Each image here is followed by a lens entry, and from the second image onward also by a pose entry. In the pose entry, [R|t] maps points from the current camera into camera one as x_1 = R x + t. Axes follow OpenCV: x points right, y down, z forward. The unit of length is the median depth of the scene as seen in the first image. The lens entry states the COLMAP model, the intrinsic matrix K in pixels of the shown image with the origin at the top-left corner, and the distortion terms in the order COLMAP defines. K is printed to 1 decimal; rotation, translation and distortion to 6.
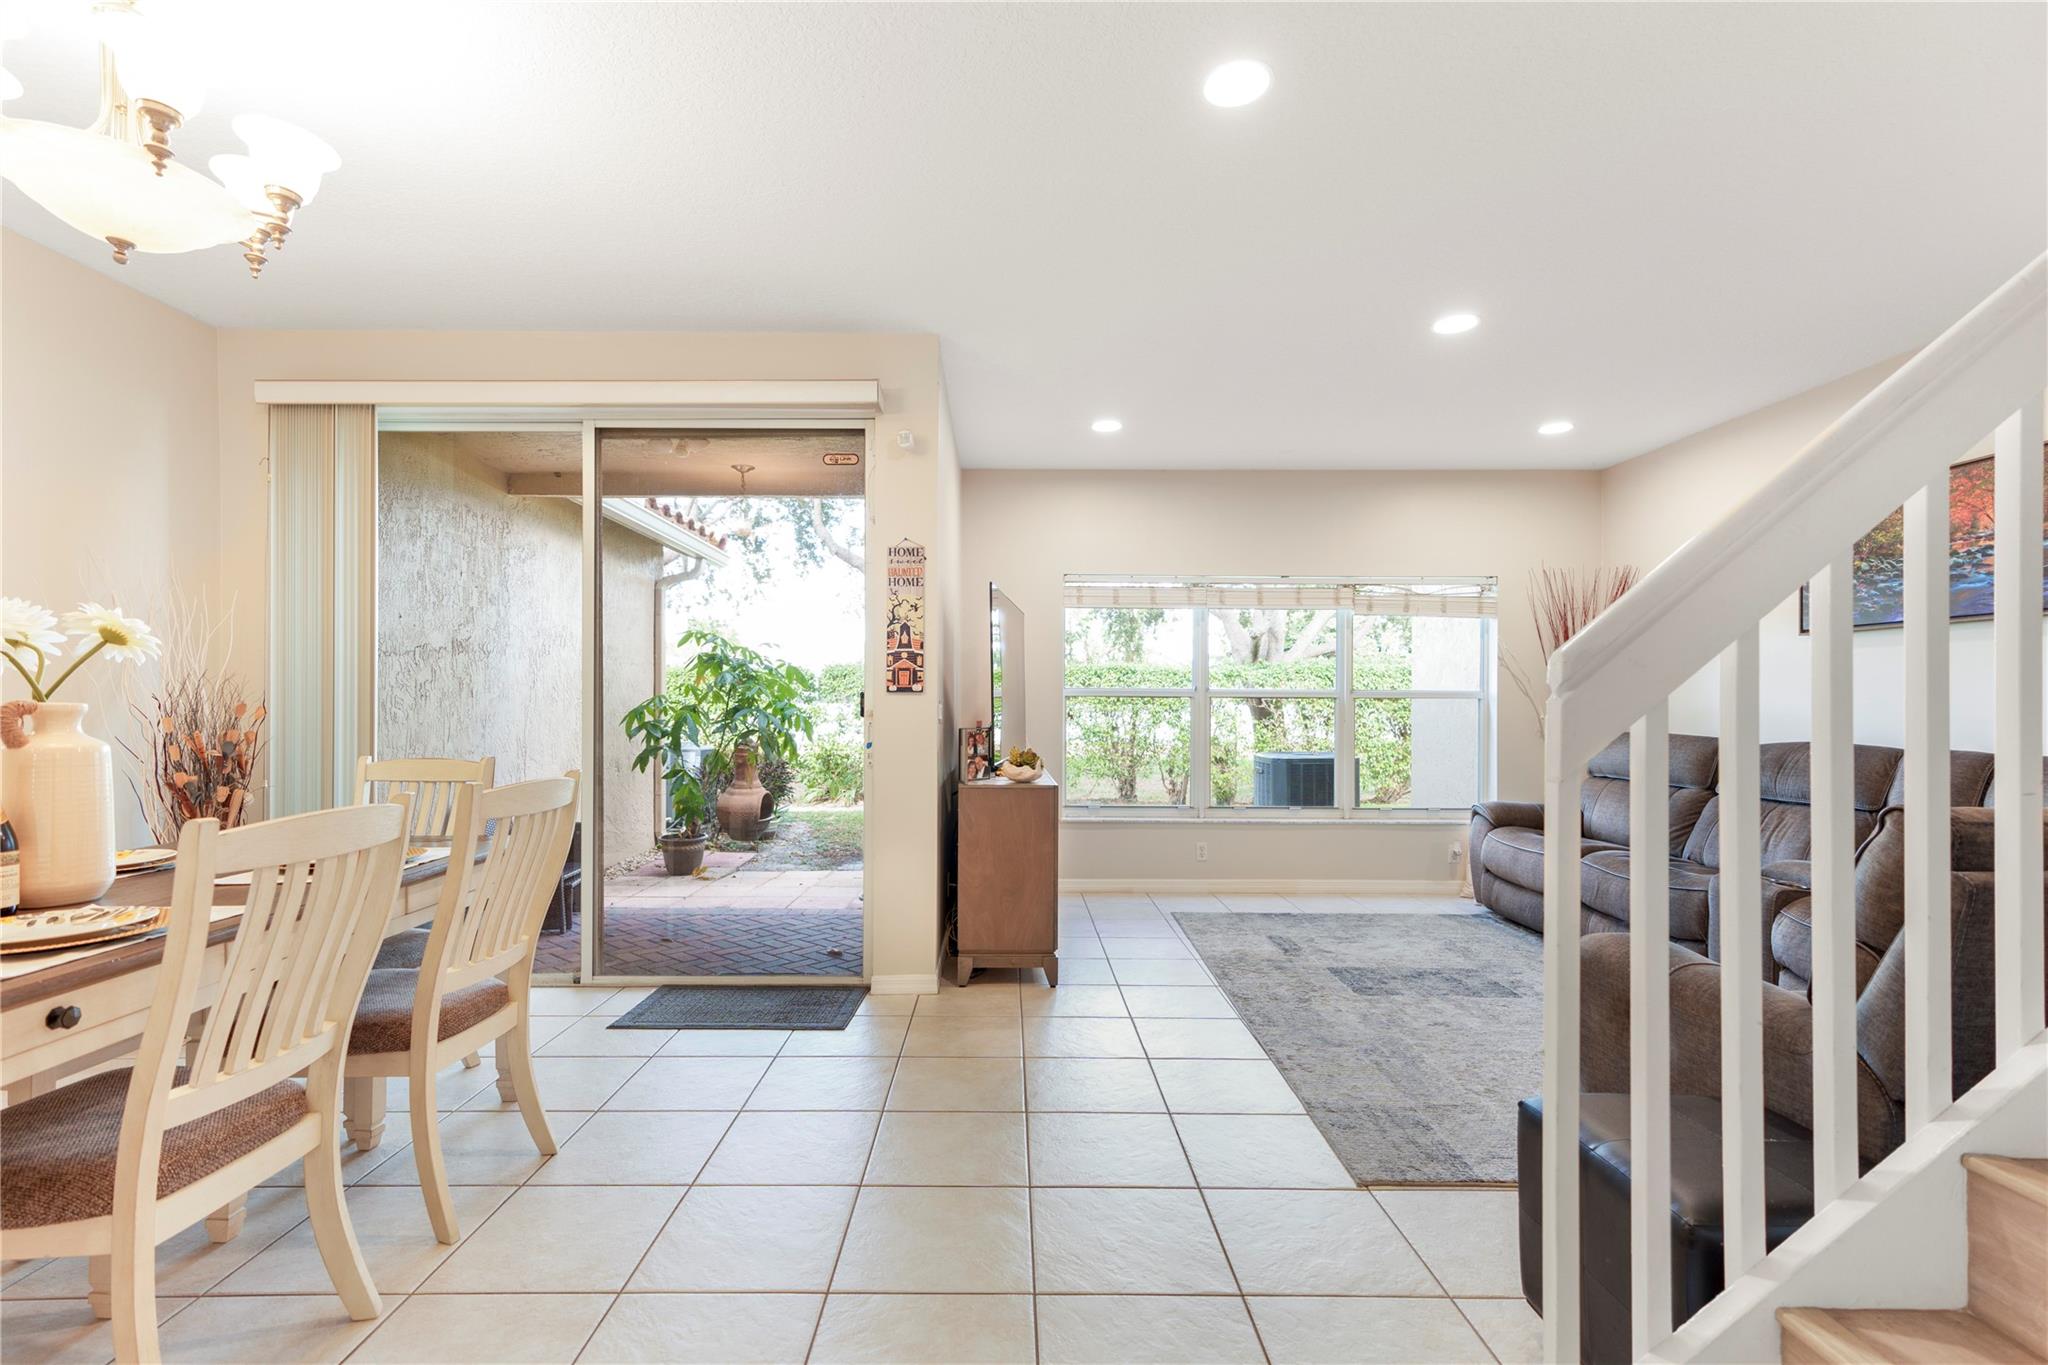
lens RADIAL K [[924.7, 0, 1006.2], [0, 924.7, 704.8], [0, 0, 1]] dist [0.004098, 0.000745]
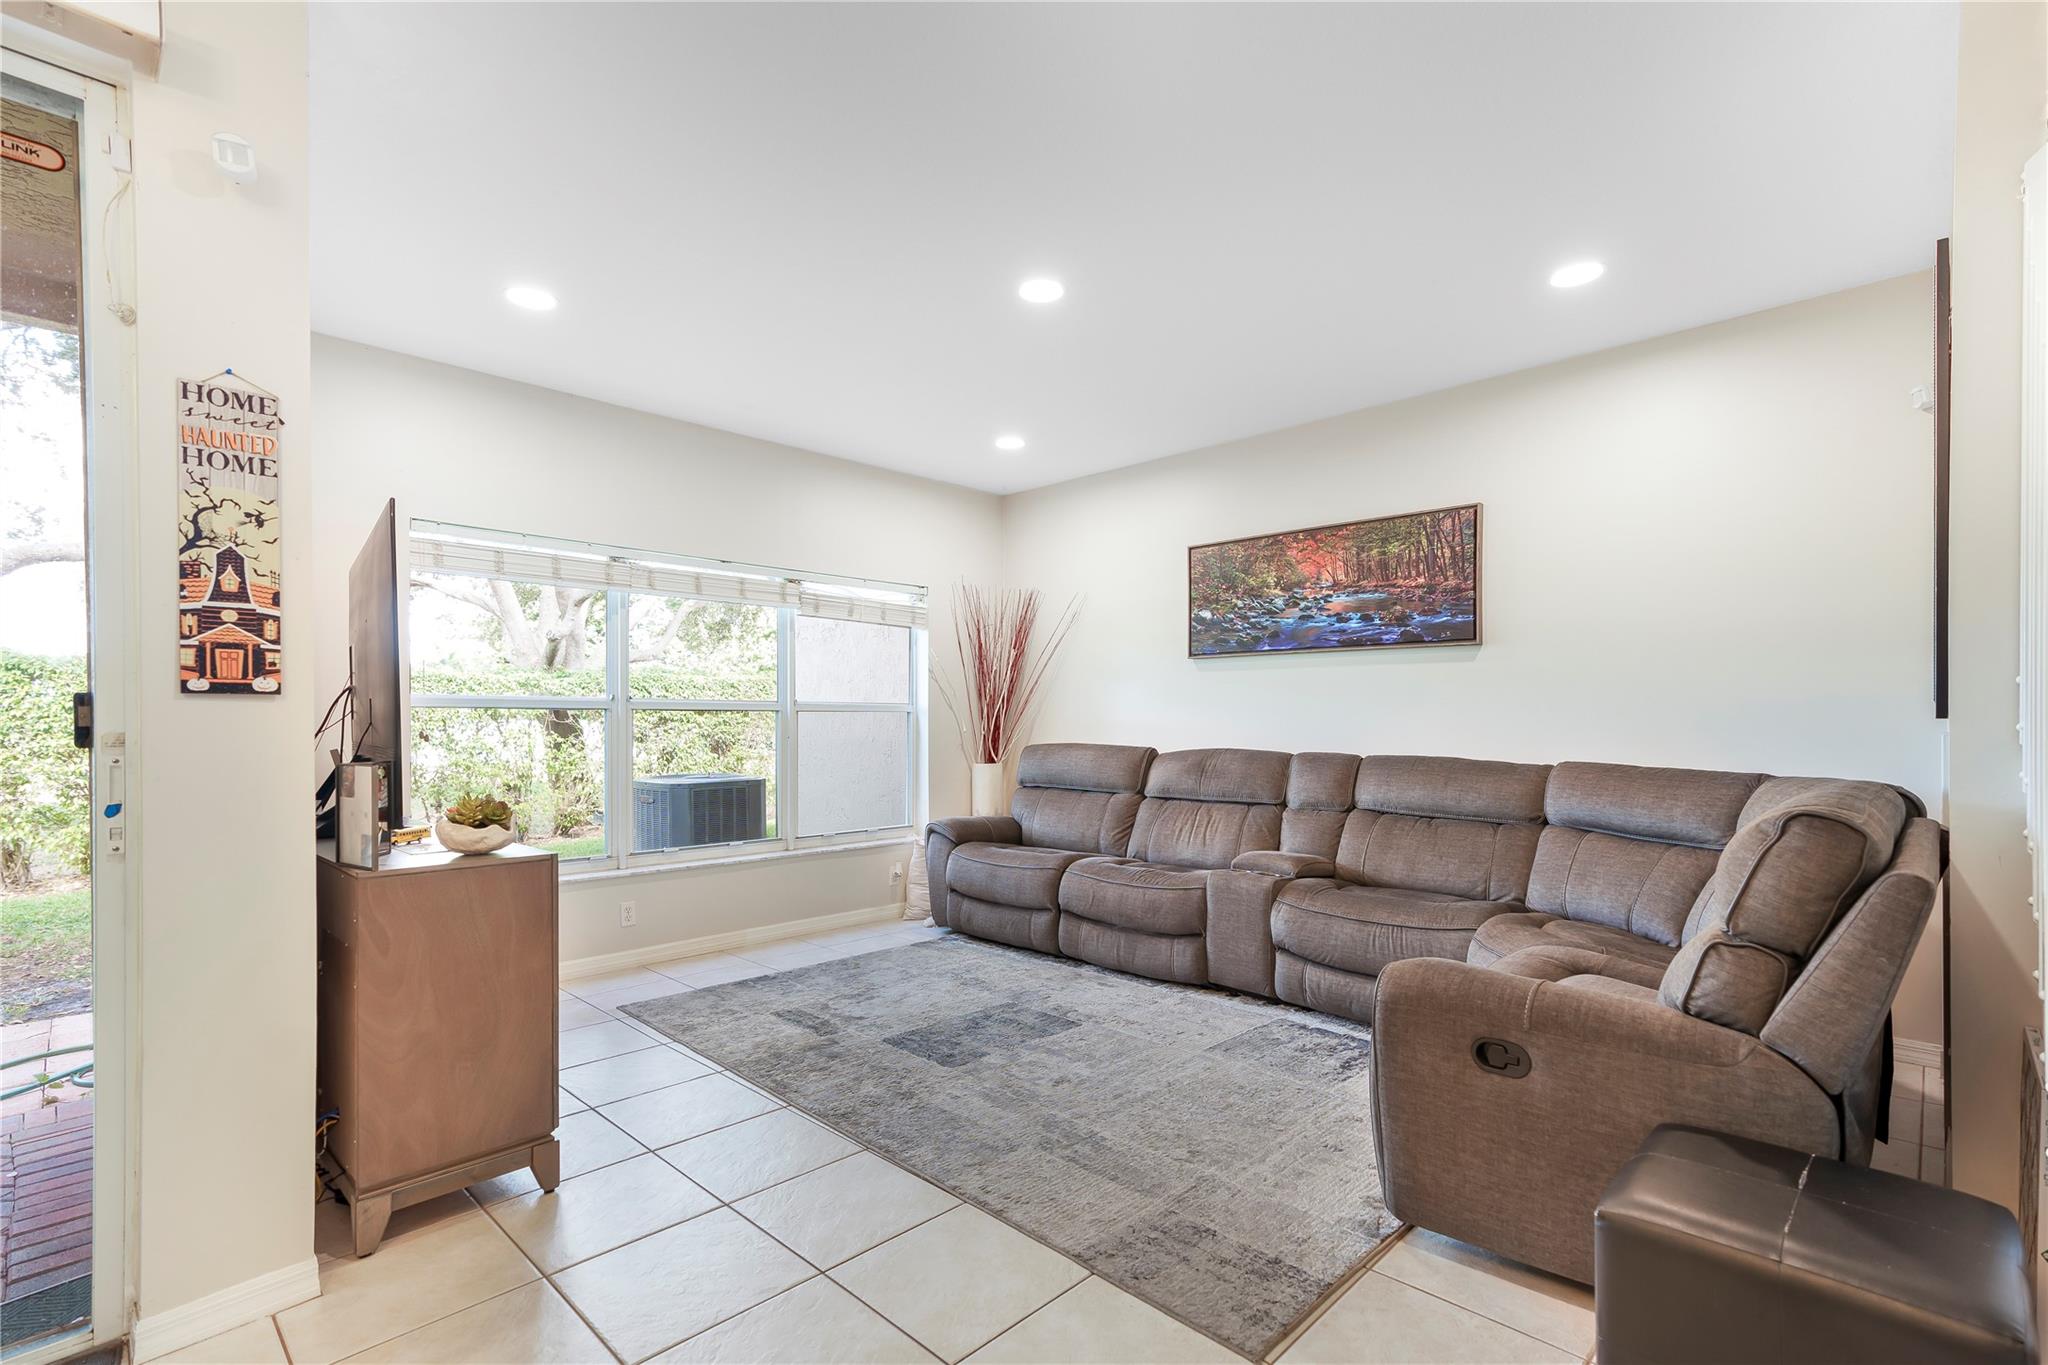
lens RADIAL K [[936.1, 0, 1022.6], [0, 936.1, 727.7], [0, 0, 1]] dist [0.003798, 0.000722]
pose [[0.697789, -0.009688, 0.716238, -0.161759], [0.003518, 0.999943, 0.010098, 0.000345], [-0.716295, -0.004526, 0.697783, 0.348238]]
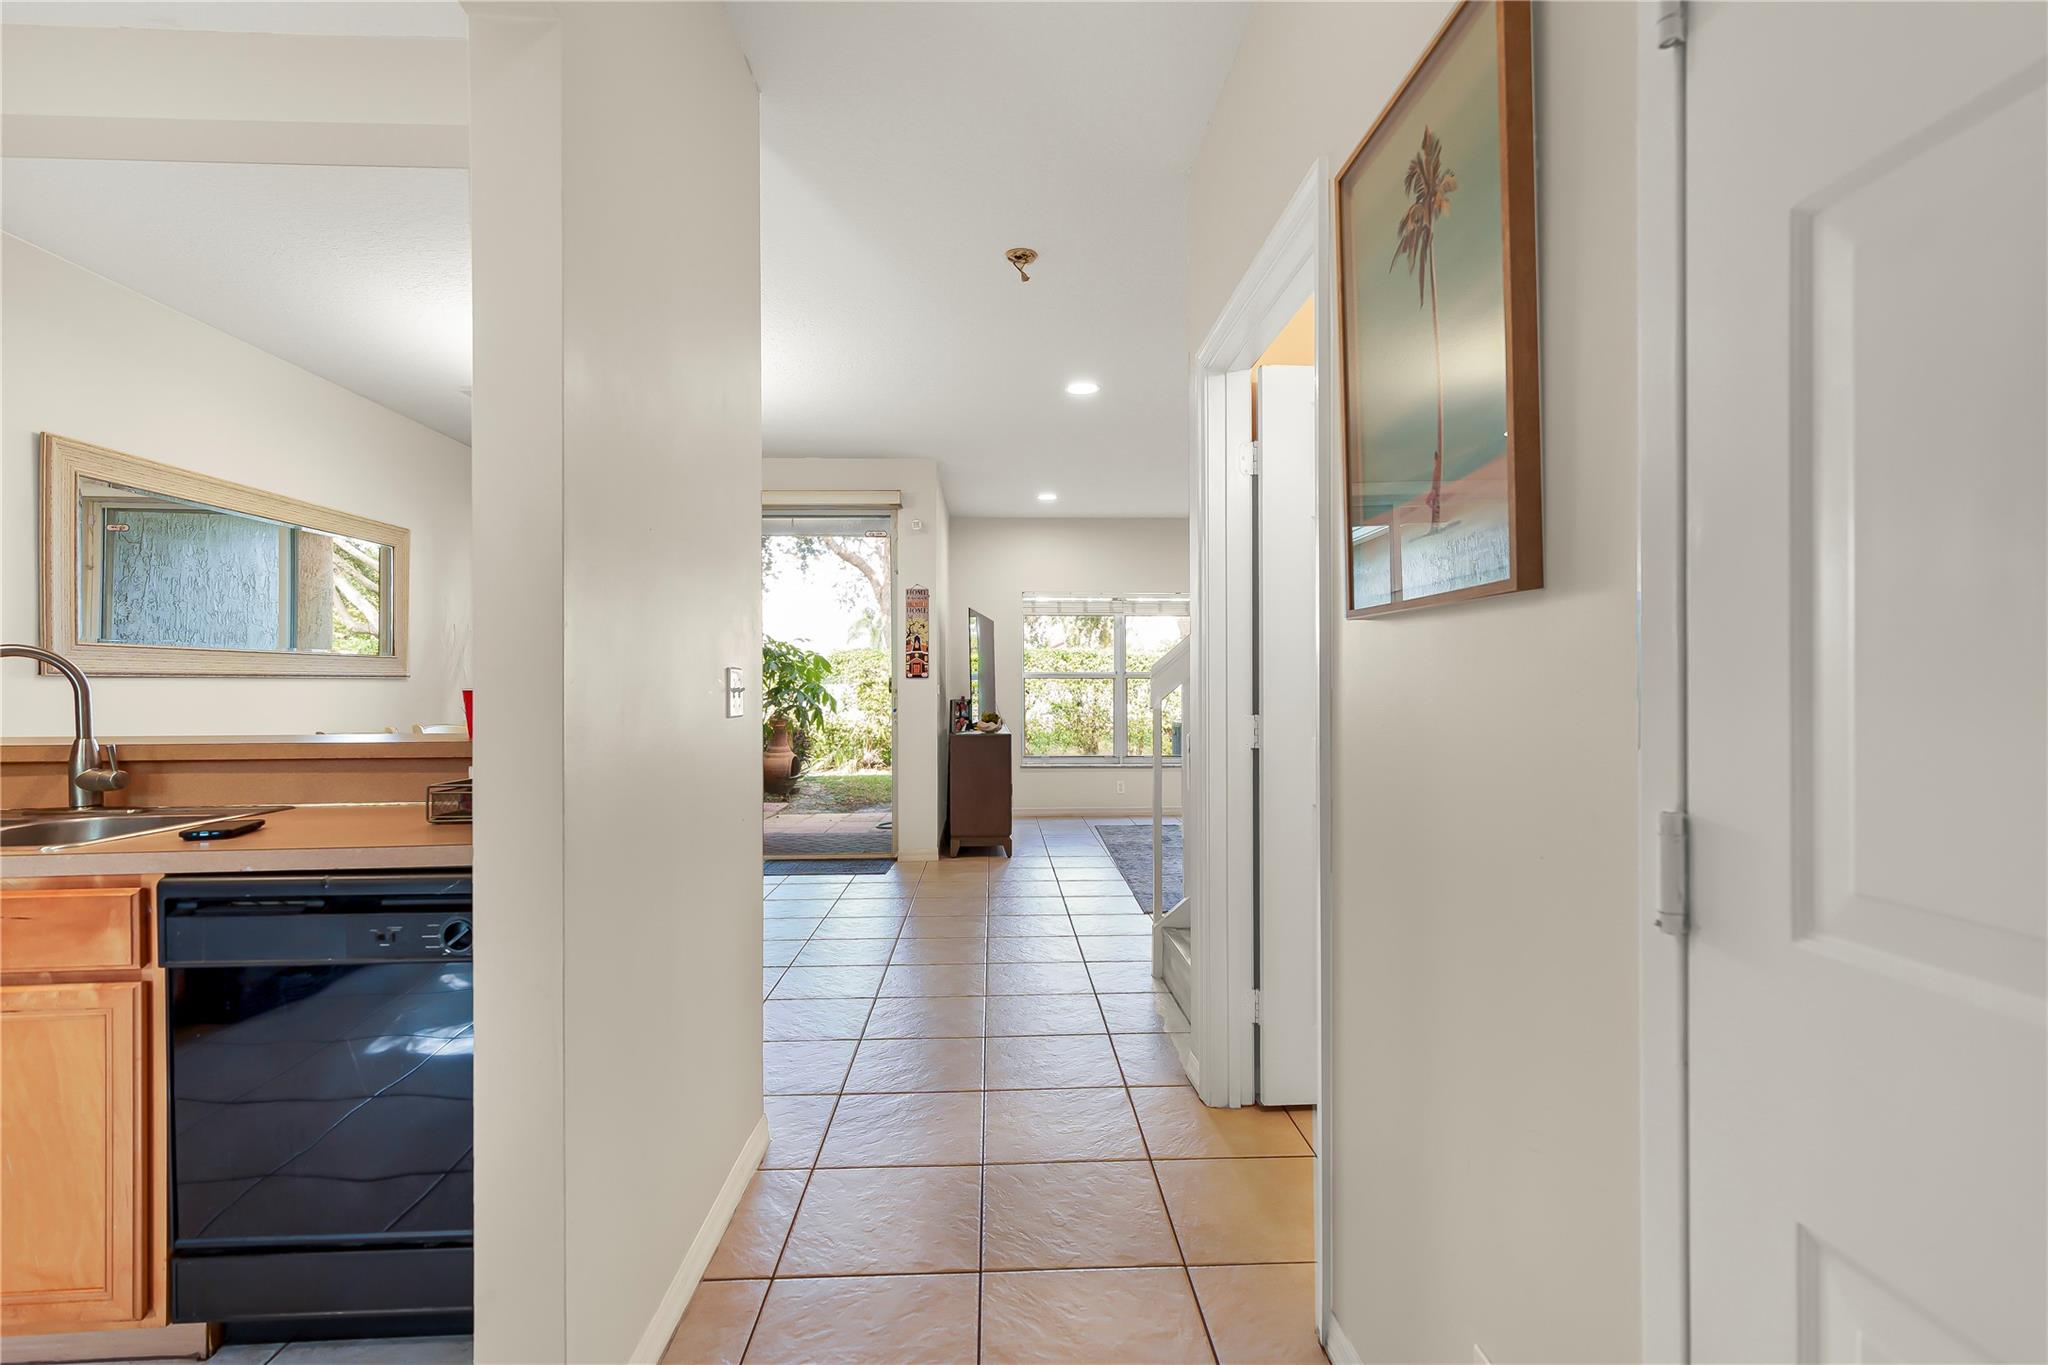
lens RADIAL K [[936.7, 0, 1022.9], [0, 936.7, 695.2], [0, 0, 1]] dist [0.003664, 0.000862]
pose [[0.999422, -0.007174, 0.033225, 0.021599], [0.006799, 0.999912, 0.011368, 0.000106], [-0.033304, -0.011136, 0.999383, -0.636550]]
